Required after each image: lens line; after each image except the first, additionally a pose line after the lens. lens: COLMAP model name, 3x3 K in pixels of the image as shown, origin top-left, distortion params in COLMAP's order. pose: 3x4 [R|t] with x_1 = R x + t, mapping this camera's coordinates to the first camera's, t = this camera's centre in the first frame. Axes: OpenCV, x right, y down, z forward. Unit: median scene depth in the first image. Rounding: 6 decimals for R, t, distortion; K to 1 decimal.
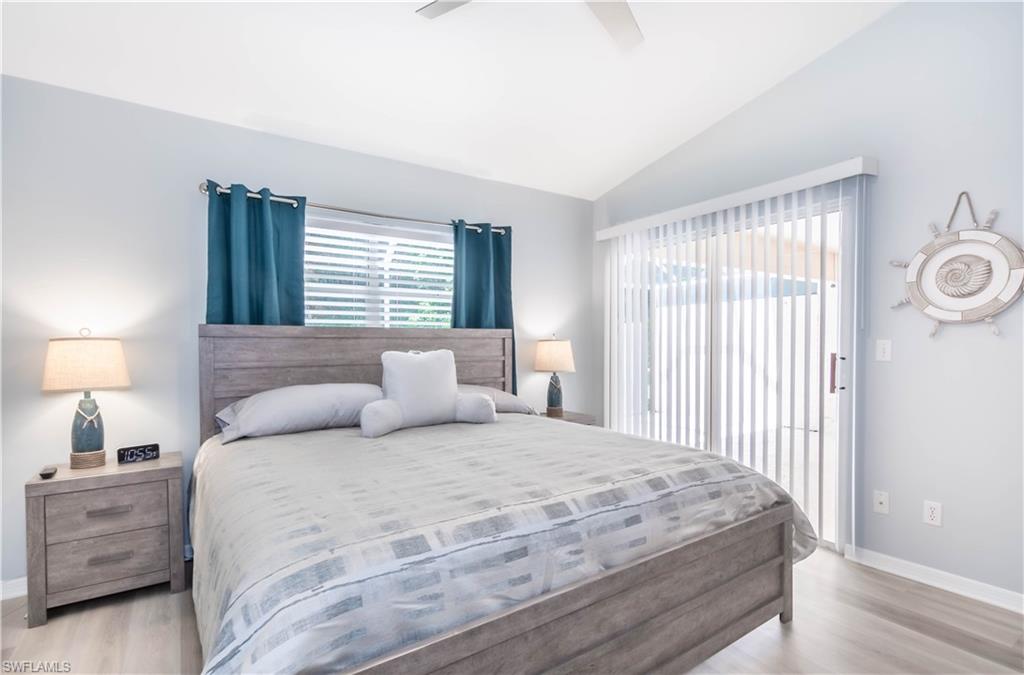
lens RADIAL K [[494.7, 0, 520.7], [0, 494.7, 350.2], [0, 0, 1]] dist [0.003521, -0.002422]
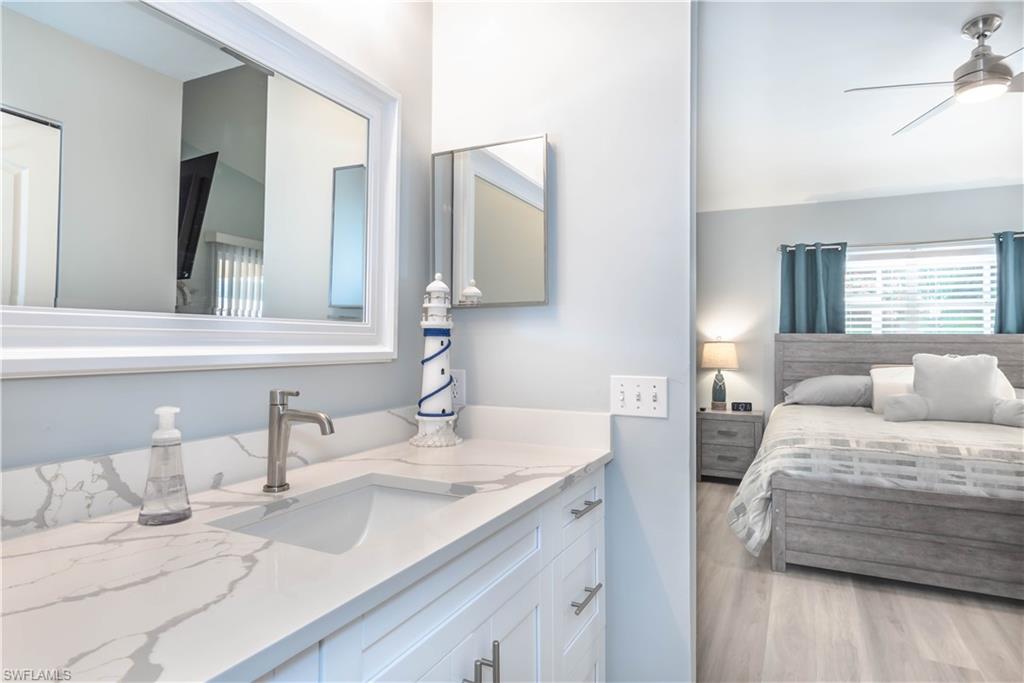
lens RADIAL K [[556.6, 0, 504.7], [0, 556.6, 337.8], [0, 0, 1]] dist [-0.016903, 0.001124]
pose [[0.458463, -0.001242, -0.888712, 0.554458], [-0.027189, 0.999511, -0.015423, 0.014126], [0.888297, 0.031234, 0.458206, -0.615525]]
